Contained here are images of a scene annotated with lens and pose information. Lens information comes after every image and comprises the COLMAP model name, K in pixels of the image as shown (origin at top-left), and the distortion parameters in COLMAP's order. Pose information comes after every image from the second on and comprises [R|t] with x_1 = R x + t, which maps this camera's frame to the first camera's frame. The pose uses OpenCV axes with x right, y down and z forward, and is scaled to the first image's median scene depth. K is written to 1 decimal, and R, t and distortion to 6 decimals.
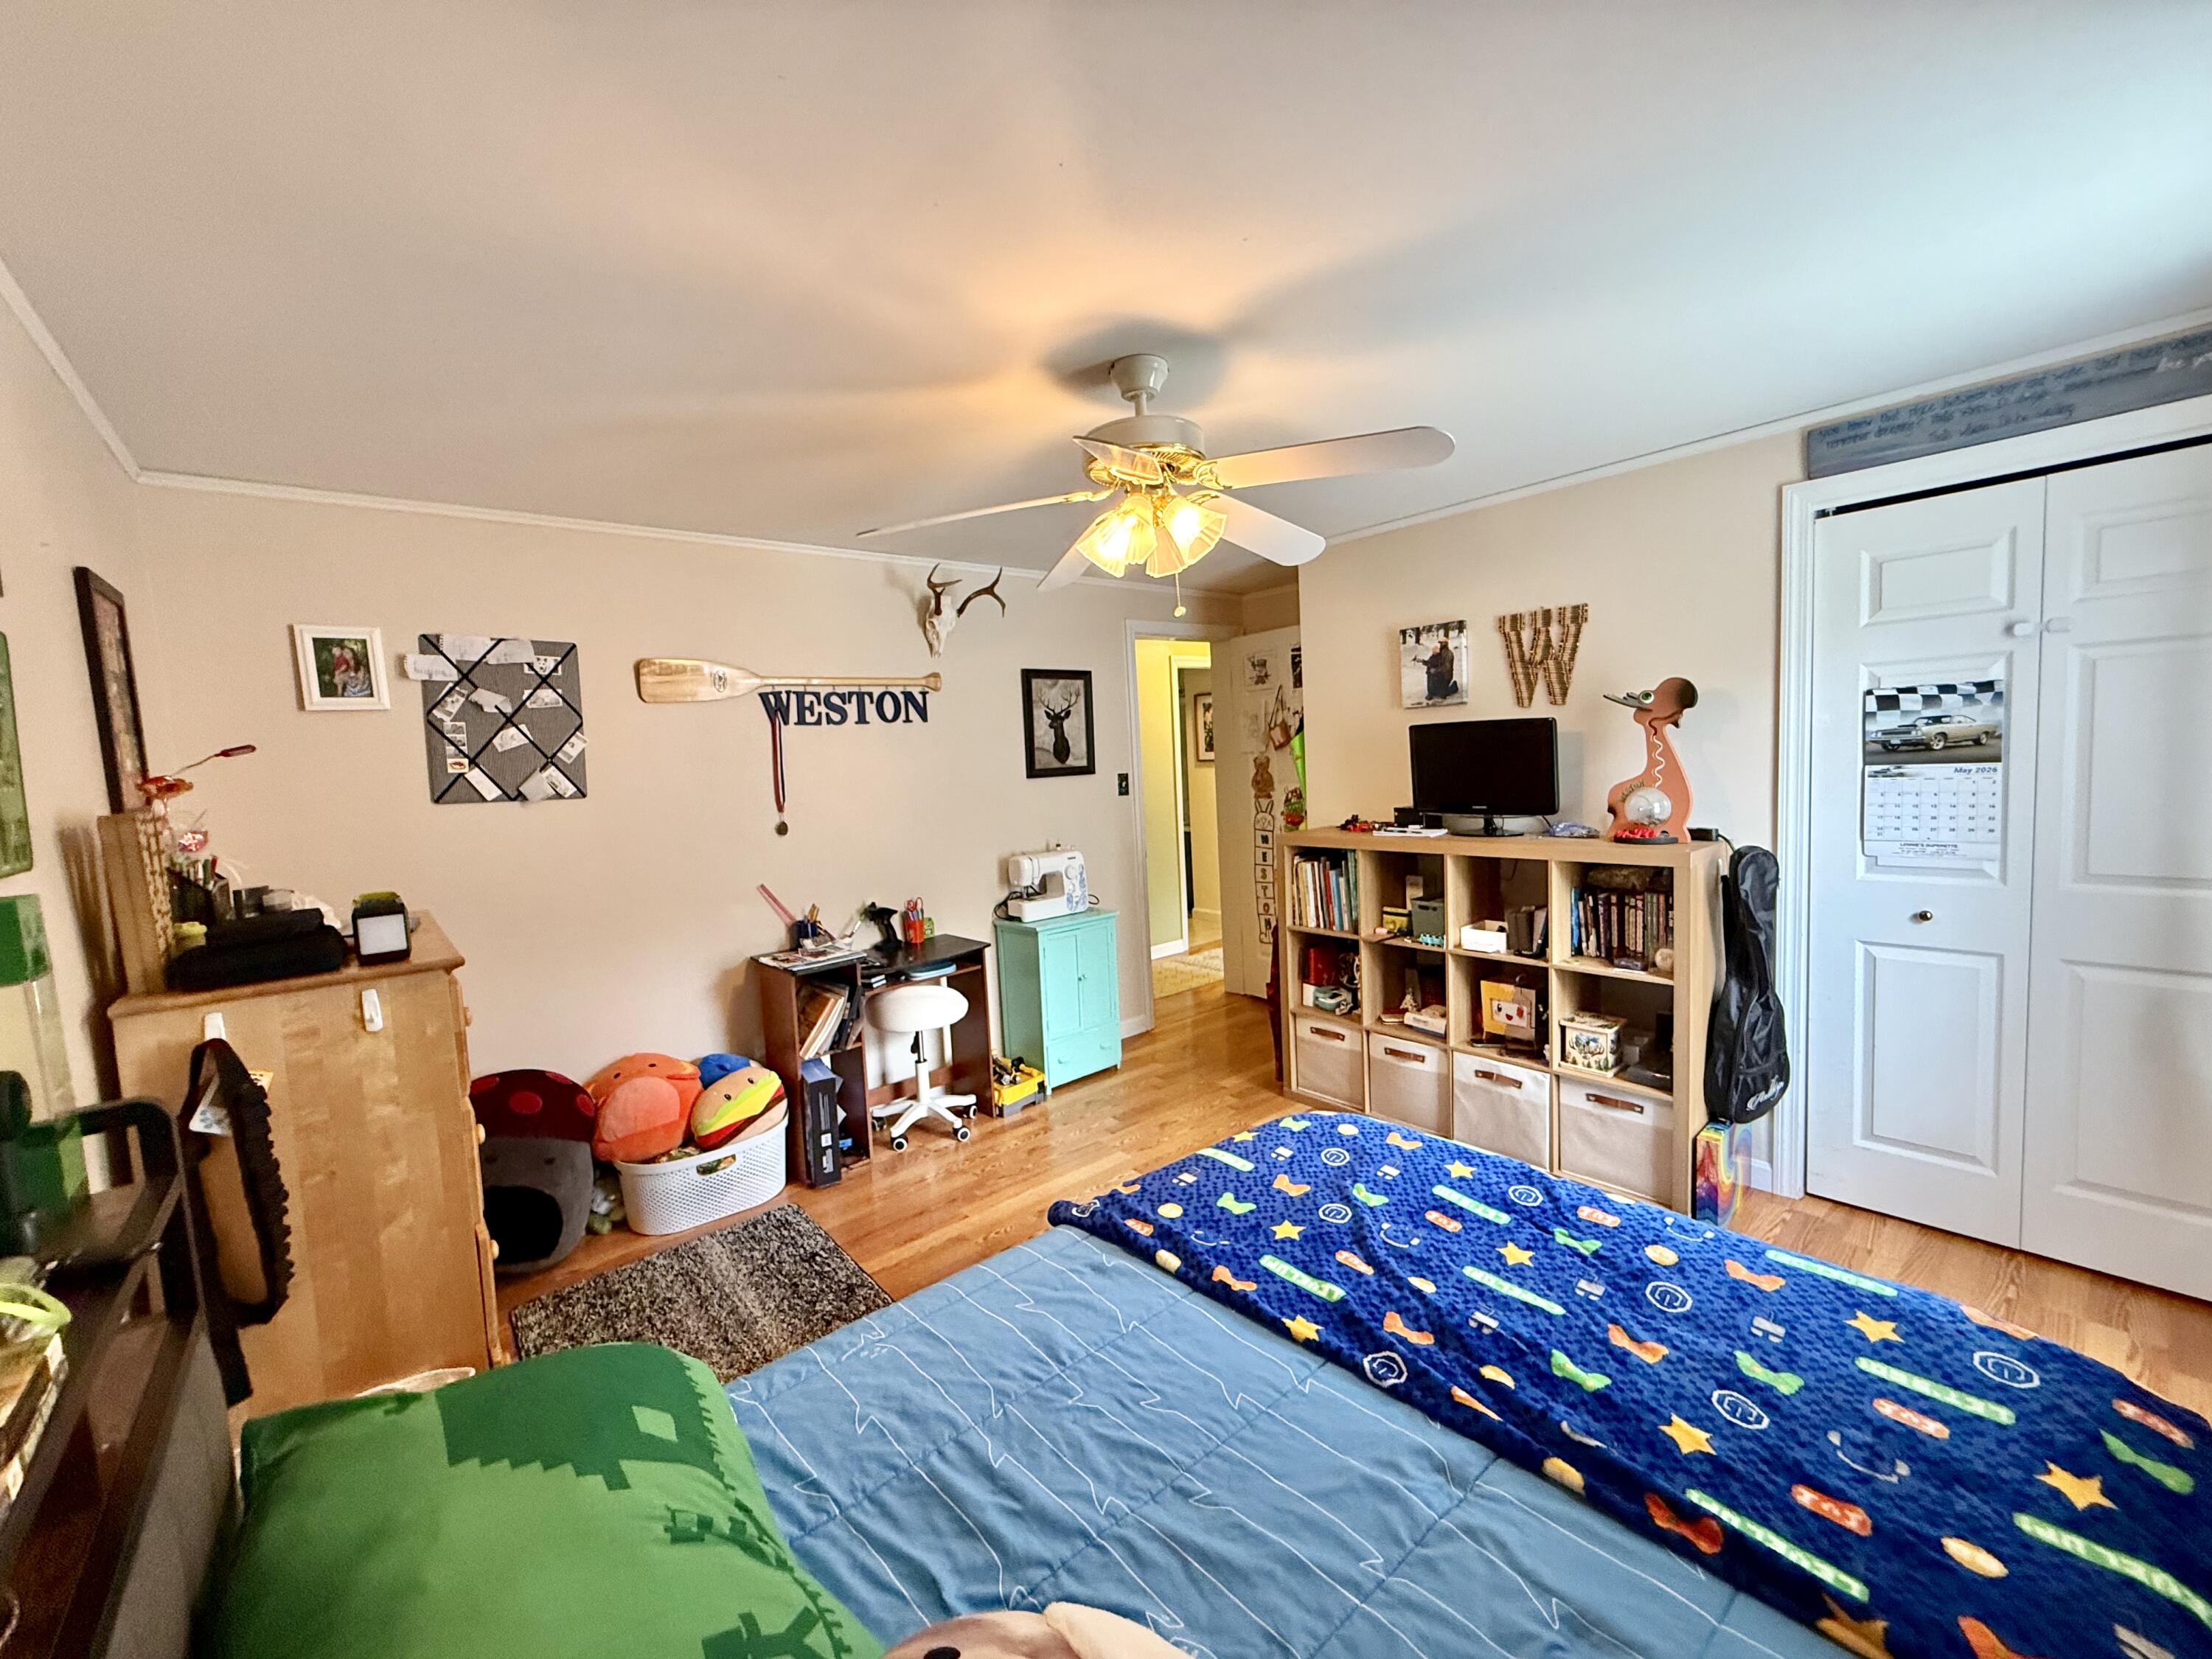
lens RADIAL K [[880.3, 0, 1110.5], [0, 880.3, 825.5], [0, 0, 1]] dist [-0.001323, 0.000516]
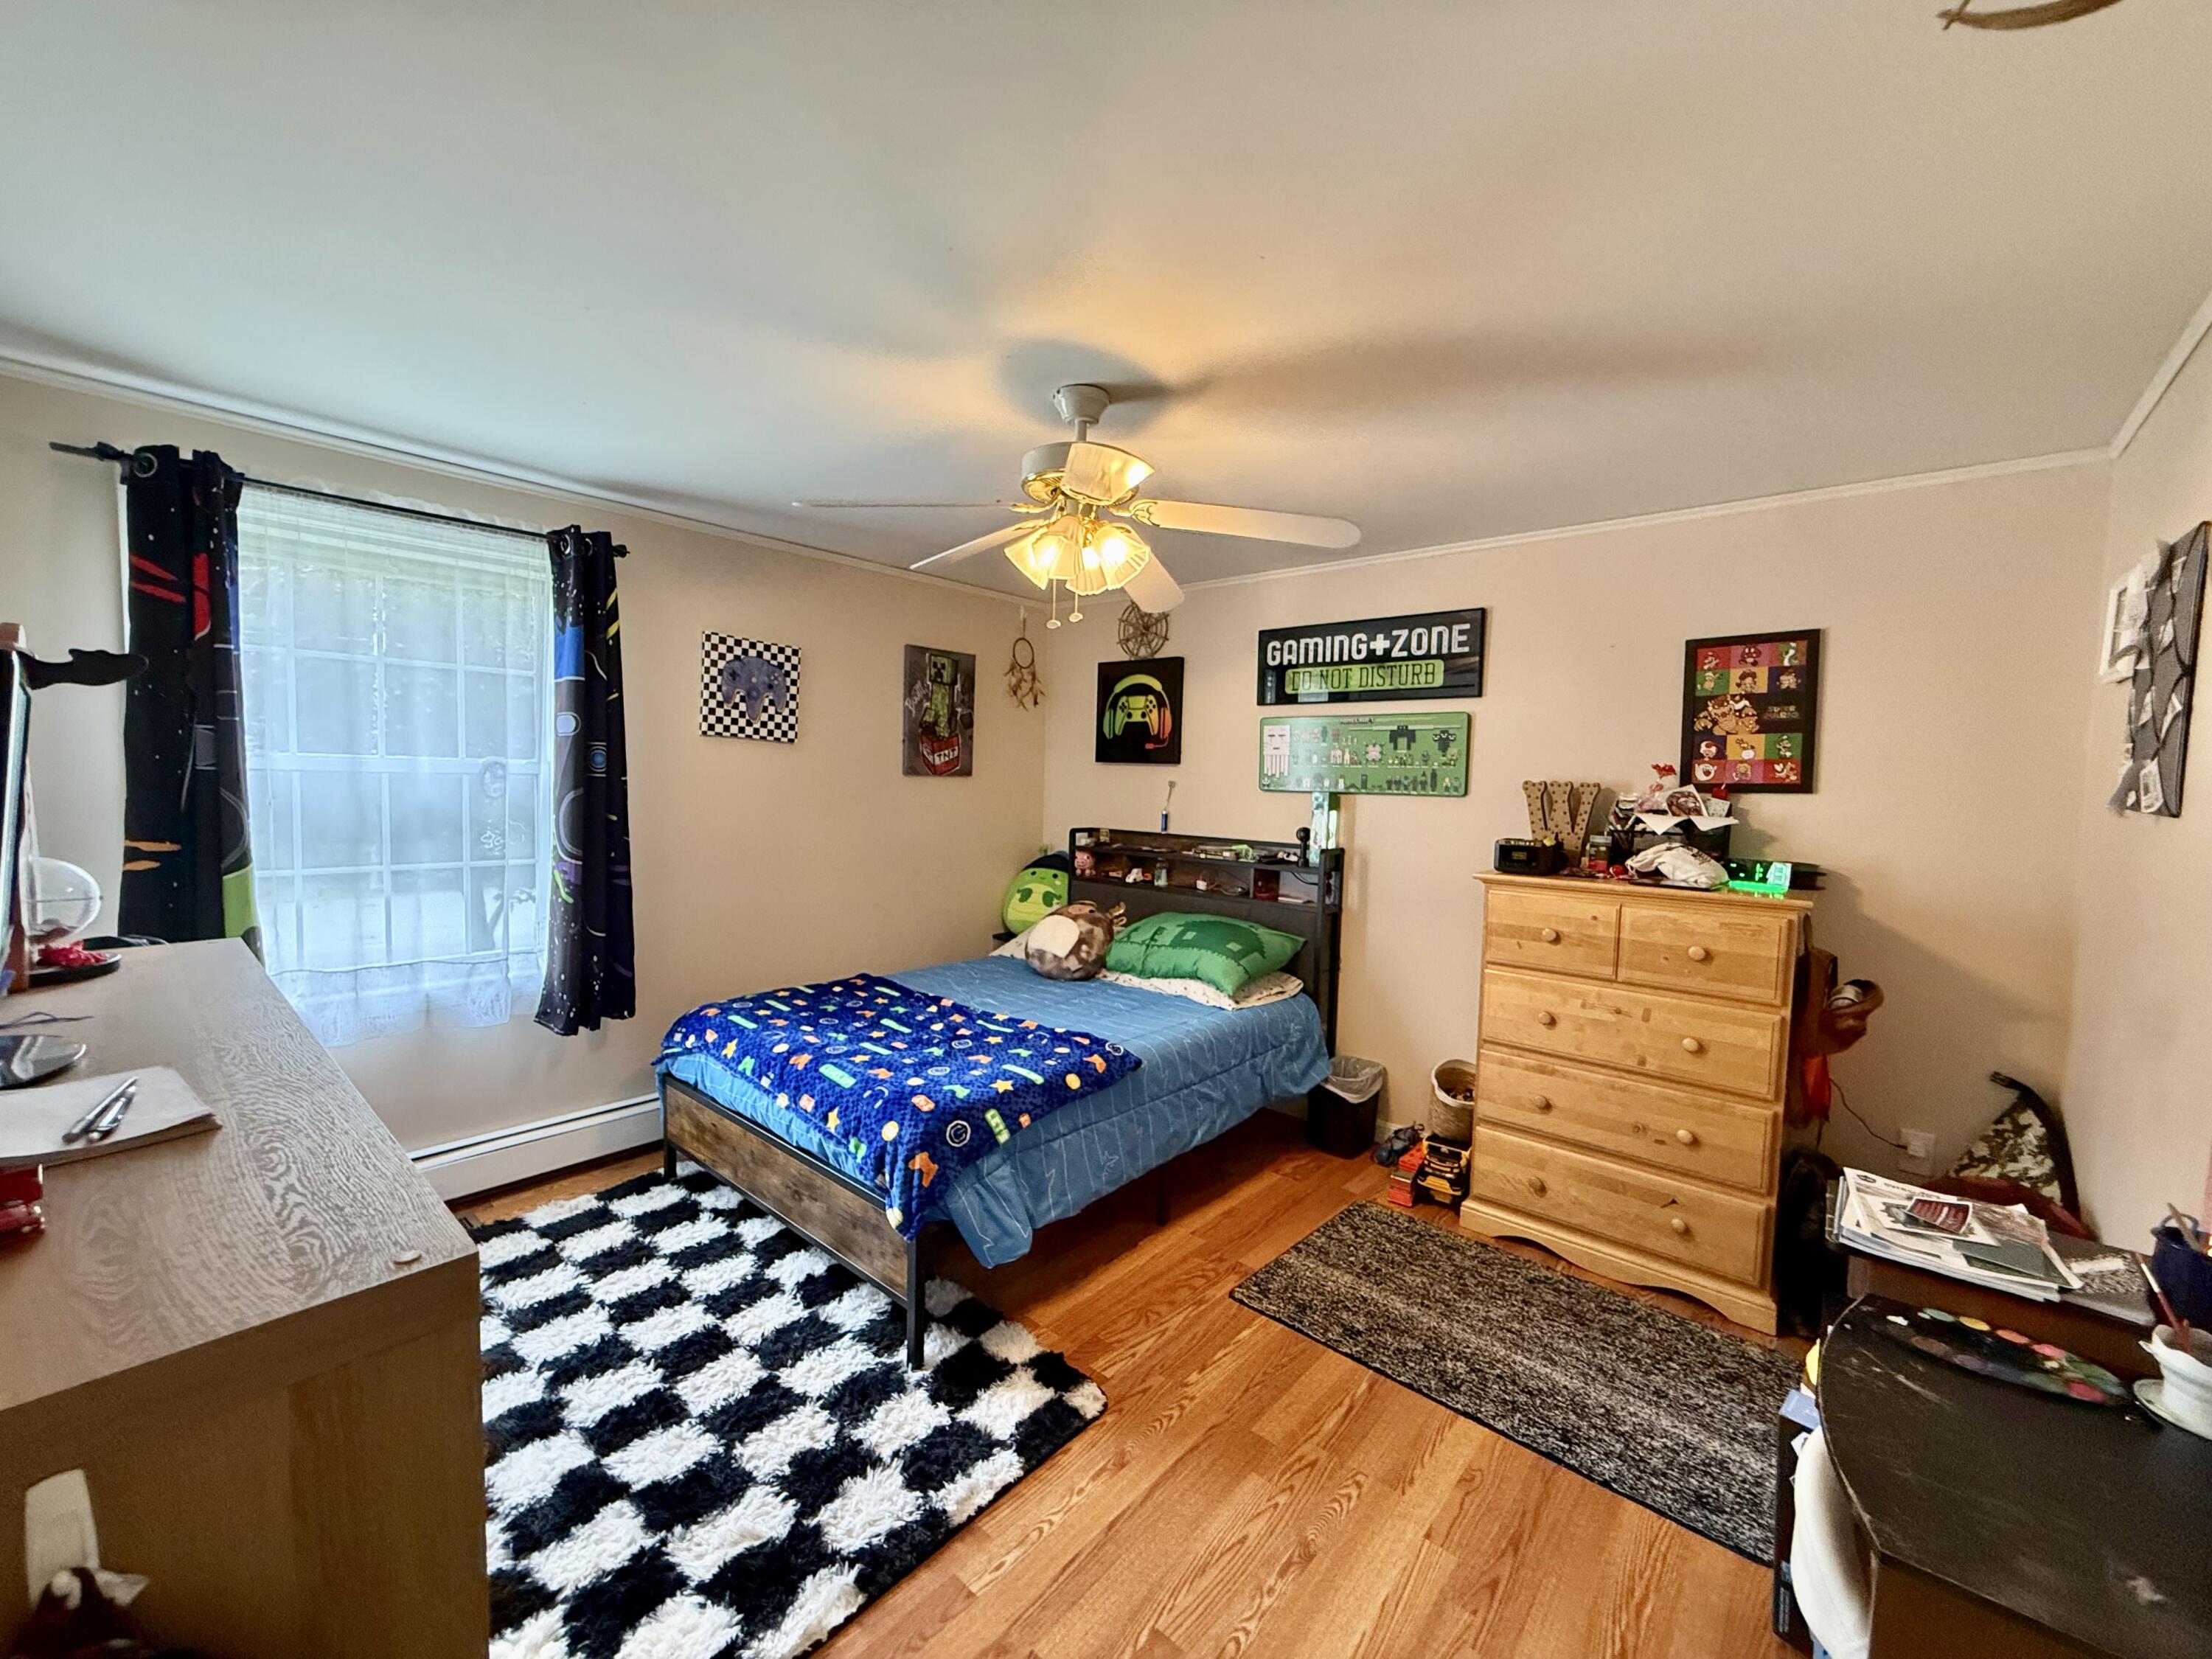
lens RADIAL K [[880.3, 0, 1099.9], [0, 880.3, 823.6], [0, 0, 1]] dist [-0.001323, 0.000516]
pose [[-0.989862, 0.034358, -0.137811, 0.233463], [0.013541, 0.988709, 0.149236, -0.232430], [0.141382, 0.145857, -0.979151, 2.845343]]
